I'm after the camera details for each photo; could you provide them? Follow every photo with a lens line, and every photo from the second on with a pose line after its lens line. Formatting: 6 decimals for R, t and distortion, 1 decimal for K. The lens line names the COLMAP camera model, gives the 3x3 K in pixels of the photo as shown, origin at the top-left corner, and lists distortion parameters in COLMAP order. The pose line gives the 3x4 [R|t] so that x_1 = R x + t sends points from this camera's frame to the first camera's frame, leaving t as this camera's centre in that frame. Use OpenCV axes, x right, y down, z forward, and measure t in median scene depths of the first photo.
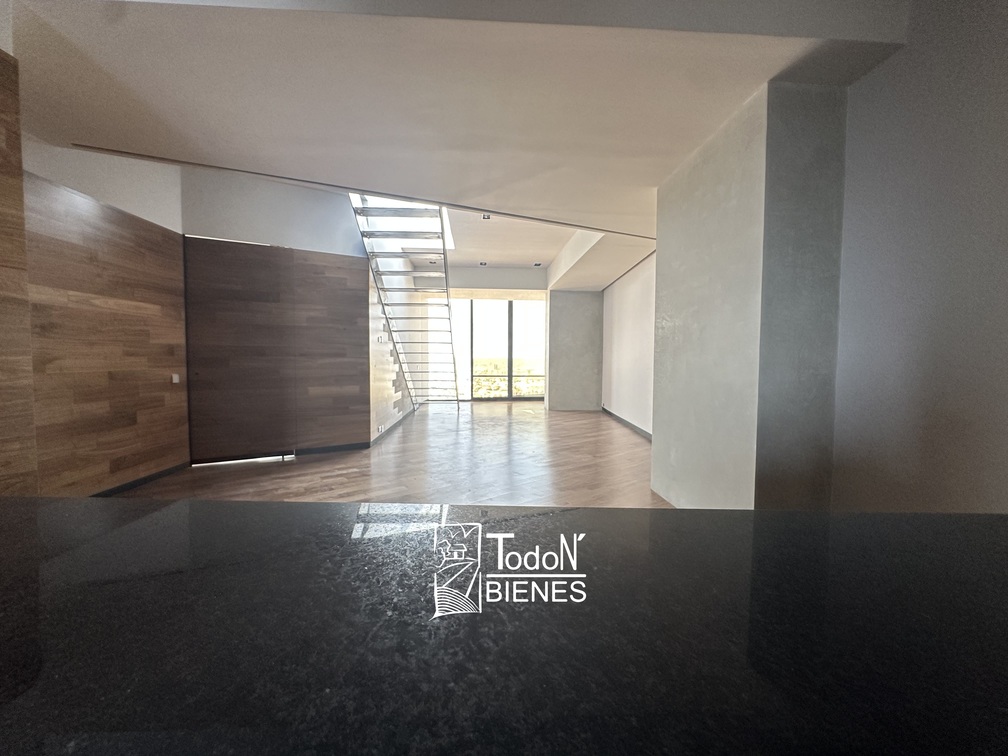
lens RADIAL K [[408.2, 0, 504.0], [0, 408.2, 378.0], [0, 0, 1]] dist [-0.003873, -0.000477]
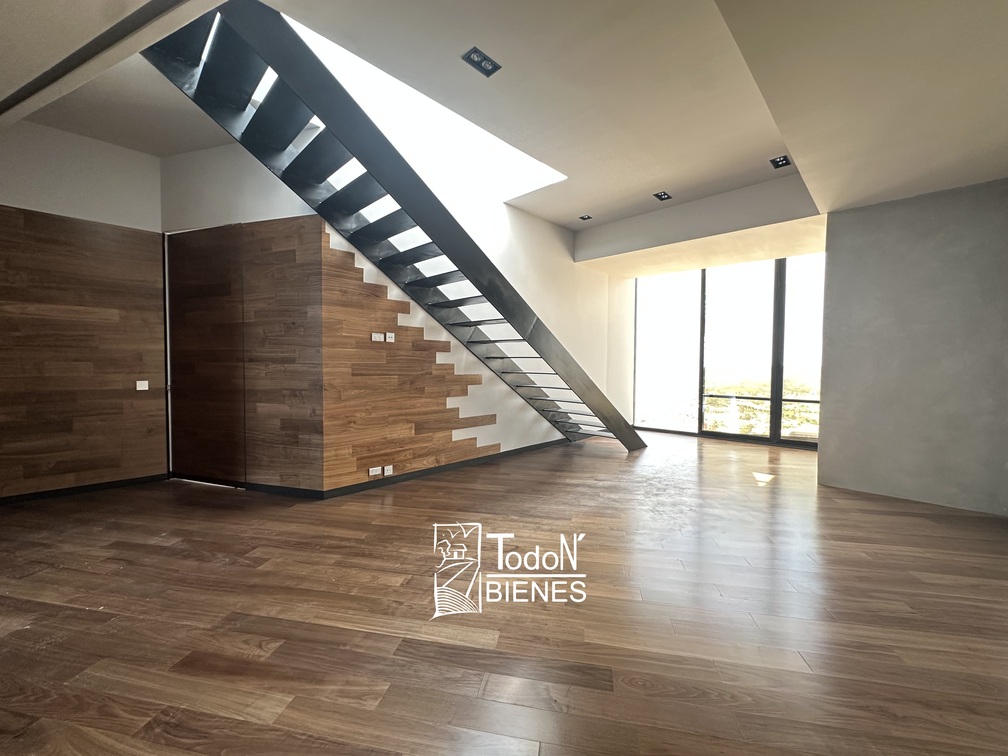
lens RADIAL K [[401.0, 0, 504.0], [0, 401.0, 378.0], [0, 0, 1]] dist [-0.000882, -0.000032]
pose [[0.670889, 0.029337, -0.740977, 0.379708], [-0.040814, 0.999163, 0.002606, -0.044583], [0.740434, 0.028493, 0.671525, 0.842155]]
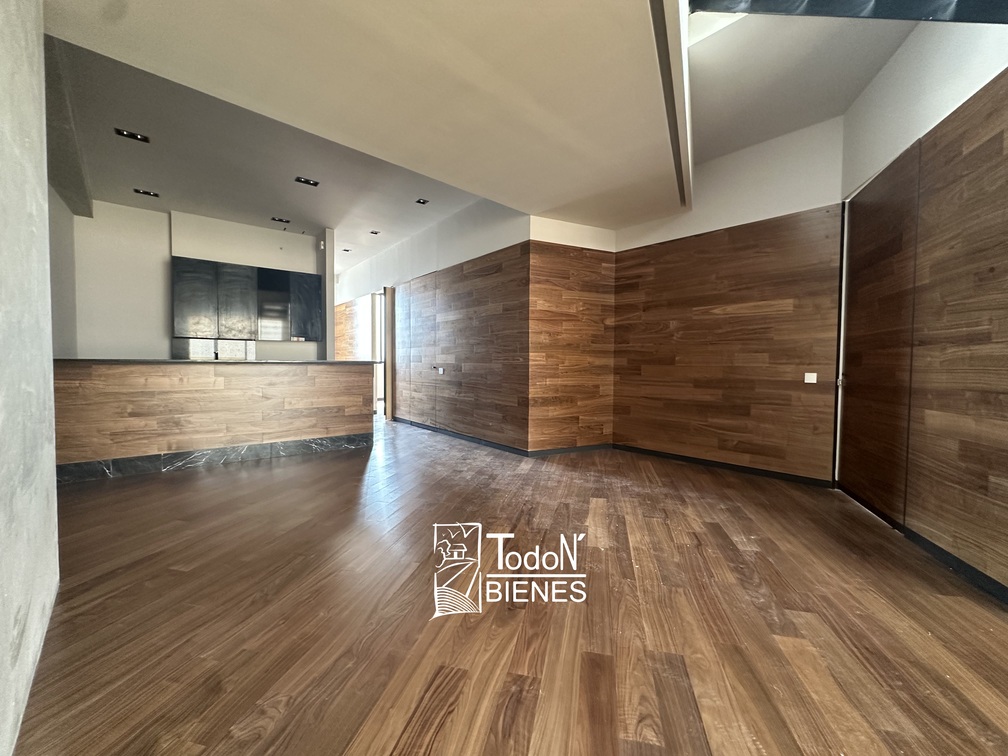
lens RADIAL K [[401.0, 0, 504.0], [0, 401.0, 378.0], [0, 0, 1]] dist [-0.000882, -0.000032]
pose [[-0.765012, 0.015433, -0.643831, 0.210390], [-0.041315, 0.996477, 0.072978, -0.028681], [0.642689, 0.082429, -0.761680, 1.041852]]
